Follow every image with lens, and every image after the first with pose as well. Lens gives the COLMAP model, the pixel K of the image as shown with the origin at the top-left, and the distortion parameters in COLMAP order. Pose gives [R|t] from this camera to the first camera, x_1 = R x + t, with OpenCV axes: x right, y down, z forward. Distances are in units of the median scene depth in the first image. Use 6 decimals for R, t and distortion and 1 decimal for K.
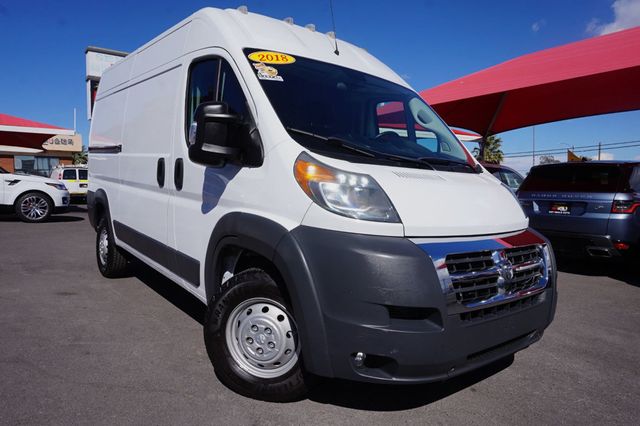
lens RADIAL K [[446.1, 0, 320.0], [0, 446.1, 213.0], [0, 0, 1]] dist [-0.008399, -0.001818]
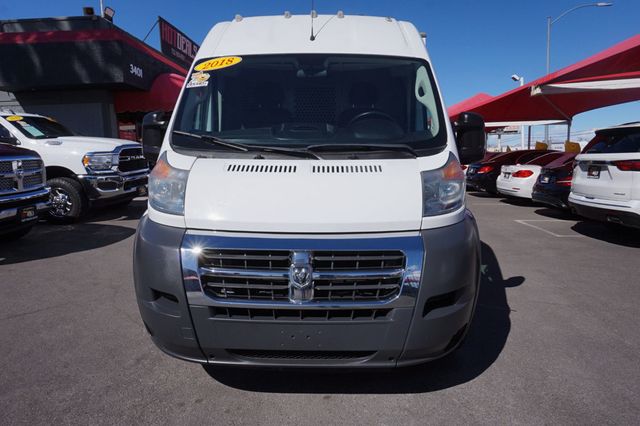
lens RADIAL K [[446.1, 0, 320.0], [0, 446.1, 213.0], [0, 0, 1]] dist [-0.008399, -0.001818]
pose [[0.754916, 0.056353, -0.653396, 1.095622], [-0.010905, 0.997242, 0.073410, -0.065745], [0.655731, -0.048293, 0.753448, 0.369873]]
